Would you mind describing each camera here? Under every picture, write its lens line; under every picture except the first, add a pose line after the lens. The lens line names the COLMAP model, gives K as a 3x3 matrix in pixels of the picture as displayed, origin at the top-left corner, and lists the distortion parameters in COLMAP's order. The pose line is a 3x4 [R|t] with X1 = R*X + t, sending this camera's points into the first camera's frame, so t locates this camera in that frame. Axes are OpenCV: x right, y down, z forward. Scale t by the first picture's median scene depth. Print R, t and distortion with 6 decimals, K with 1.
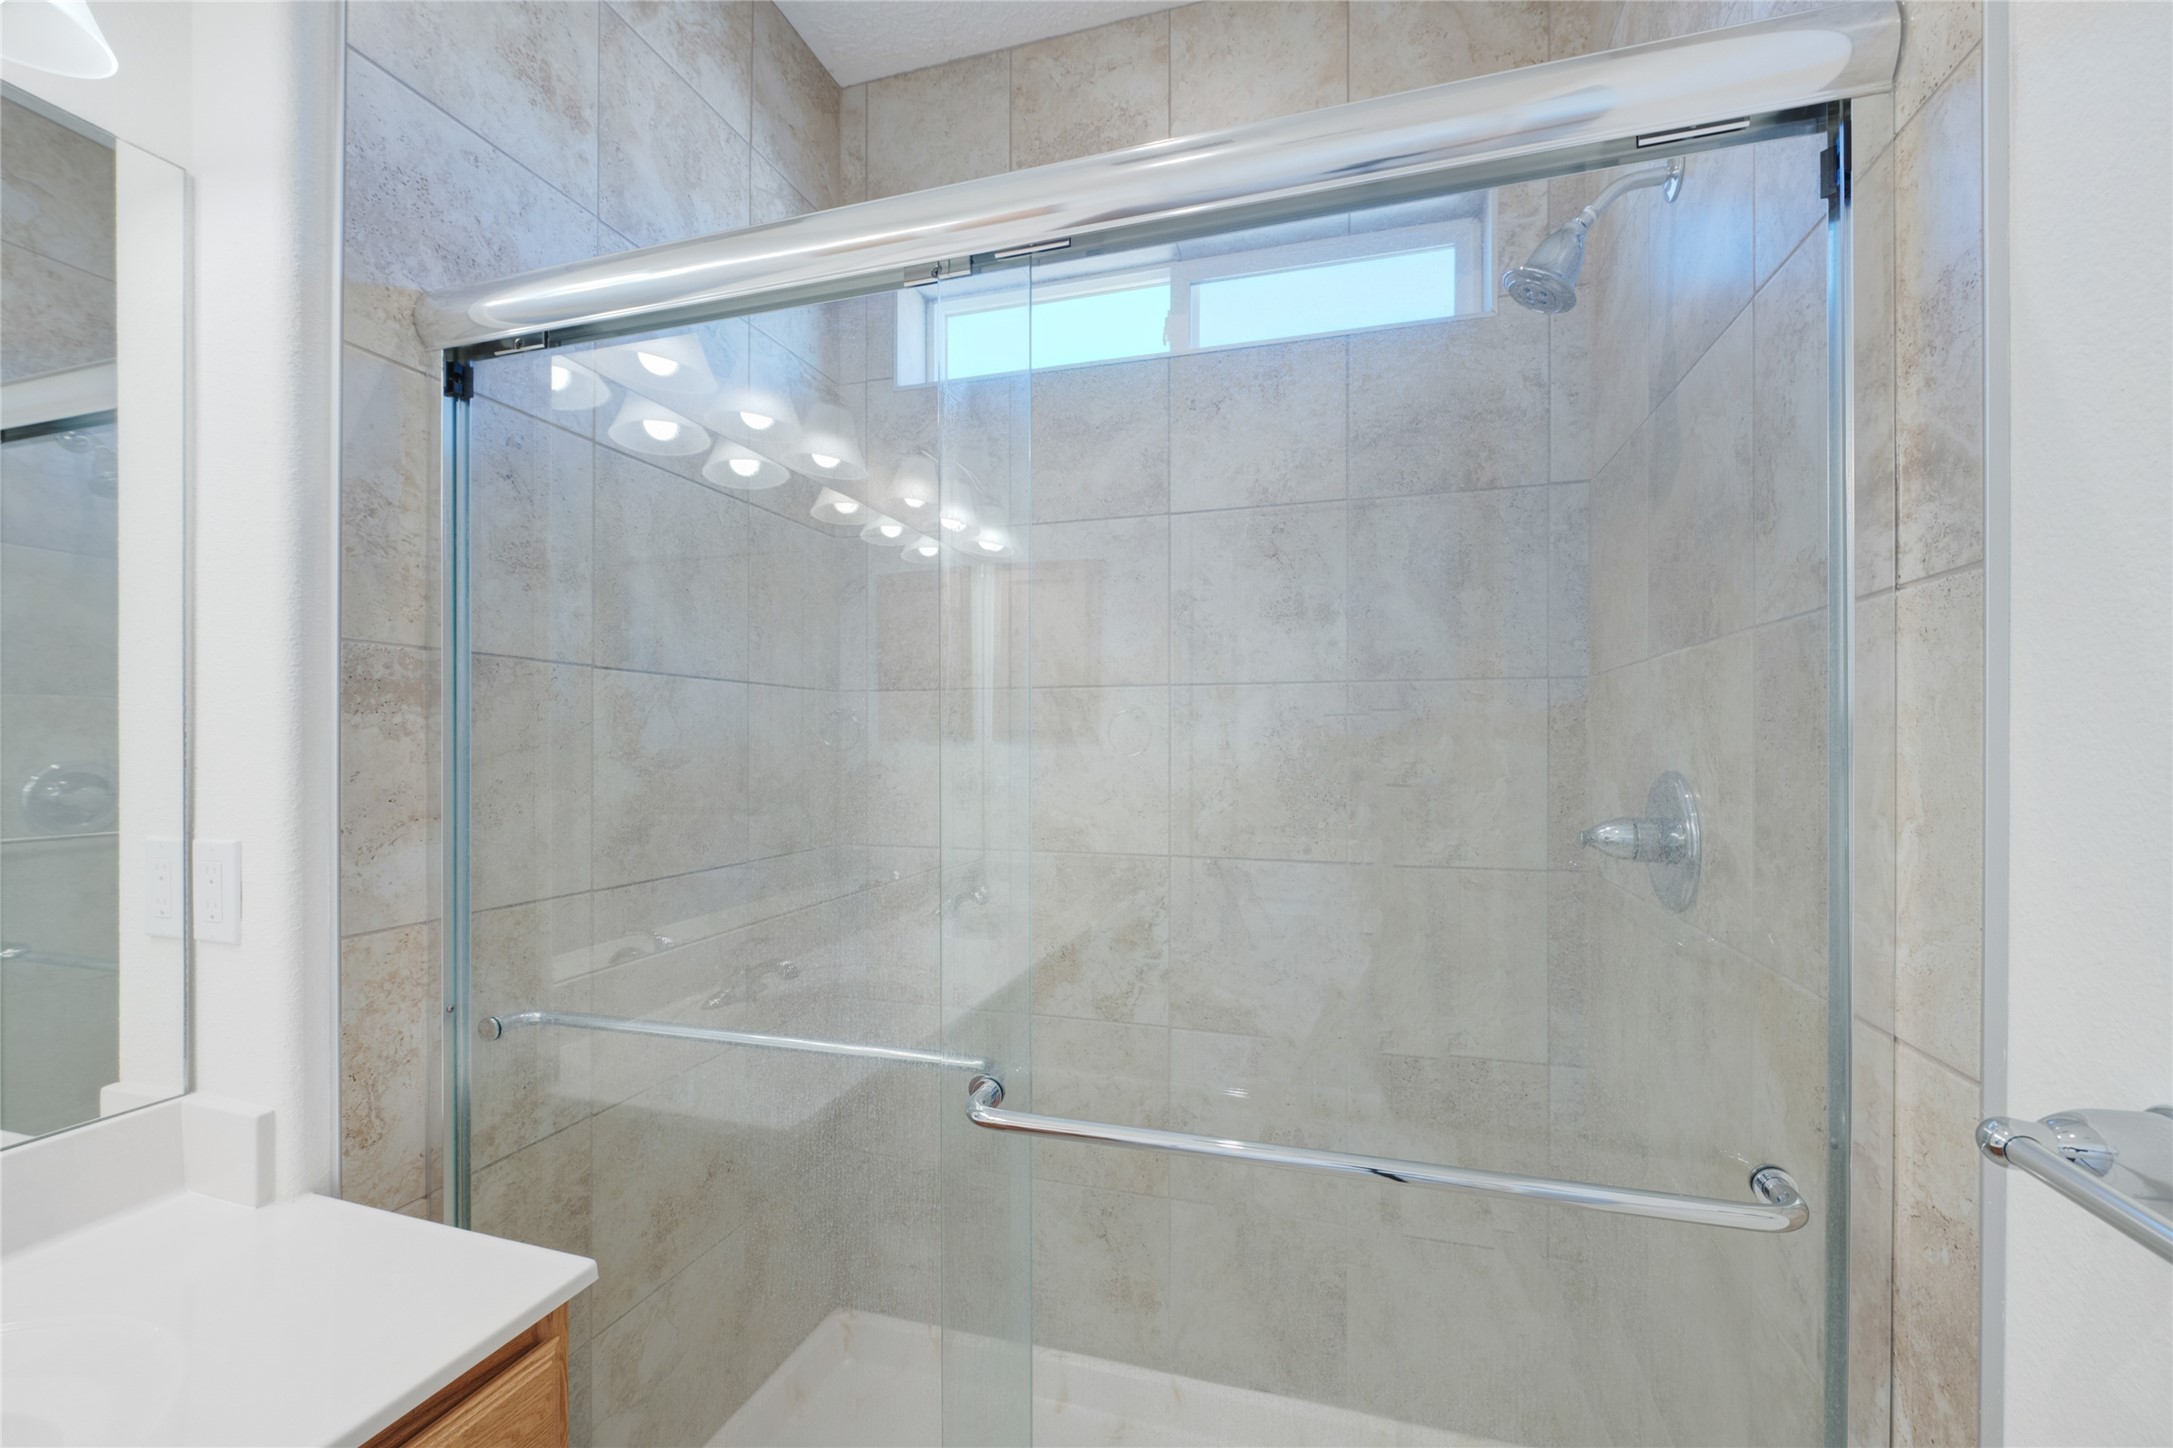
lens RADIAL K [[873.8, 0, 1093.9], [0, 873.8, 736.2], [0, 0, 1]] dist [-0.014292, -0.000654]
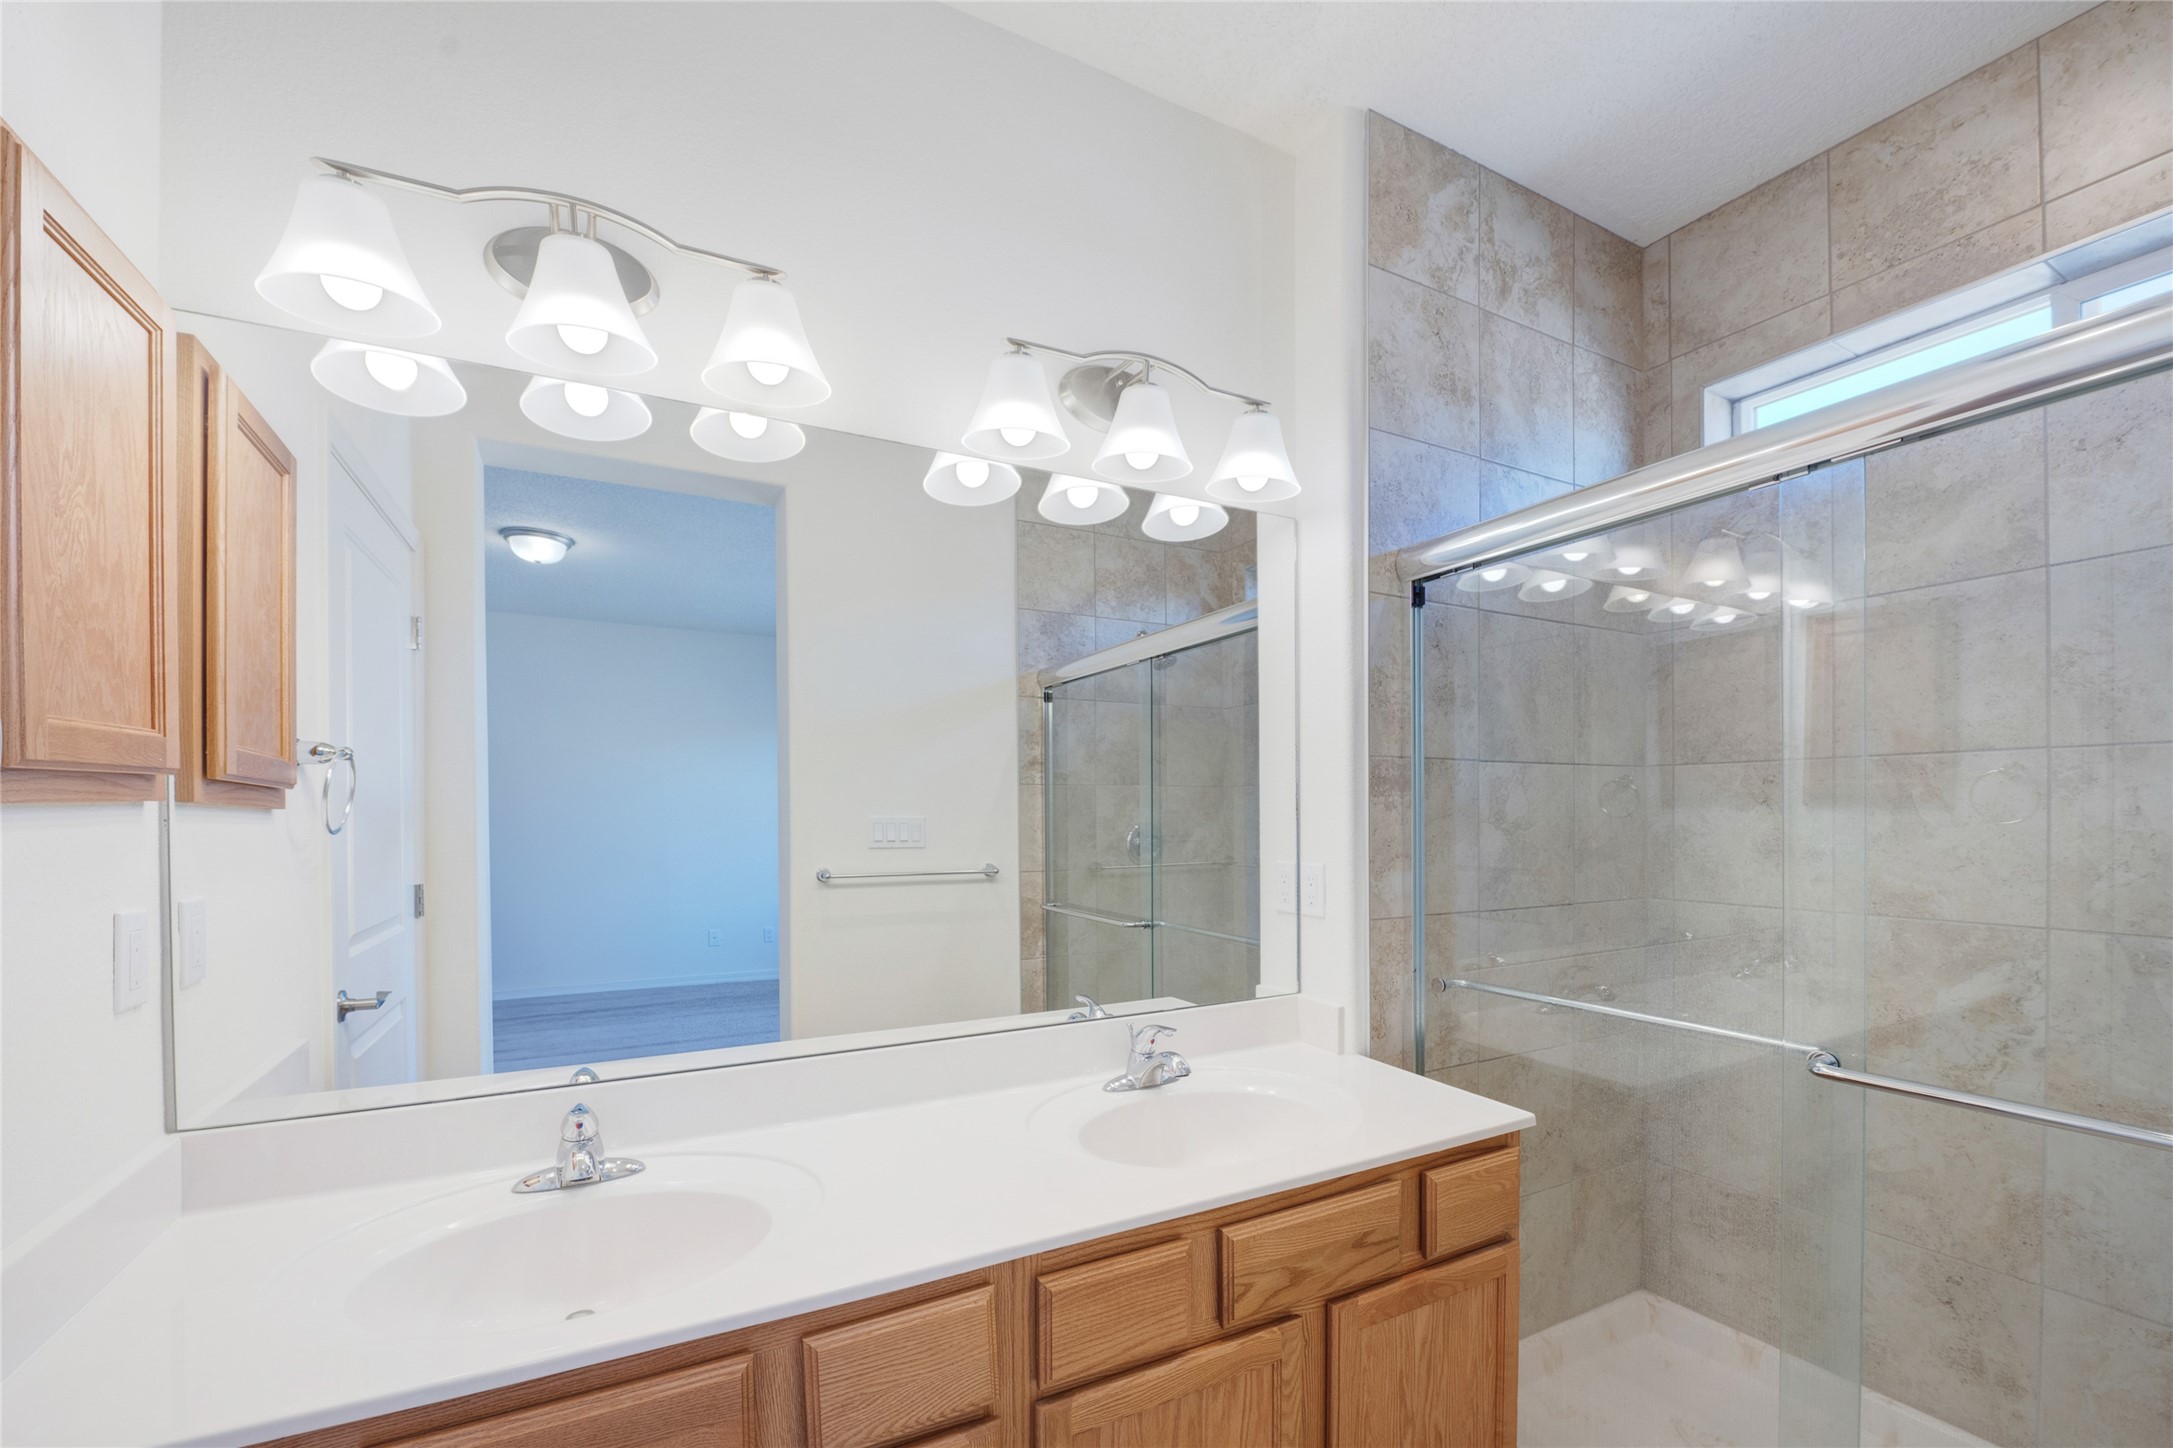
lens RADIAL K [[873.8, 0, 1109.3], [0, 873.8, 818.7], [0, 0, 1]] dist [-0.014292, -0.000654]
pose [[0.710334, 0.001949, -0.703862, 0.019116], [0.011225, 0.999838, 0.014096, -0.007283], [0.703776, -0.017914, 0.710197, -0.399279]]
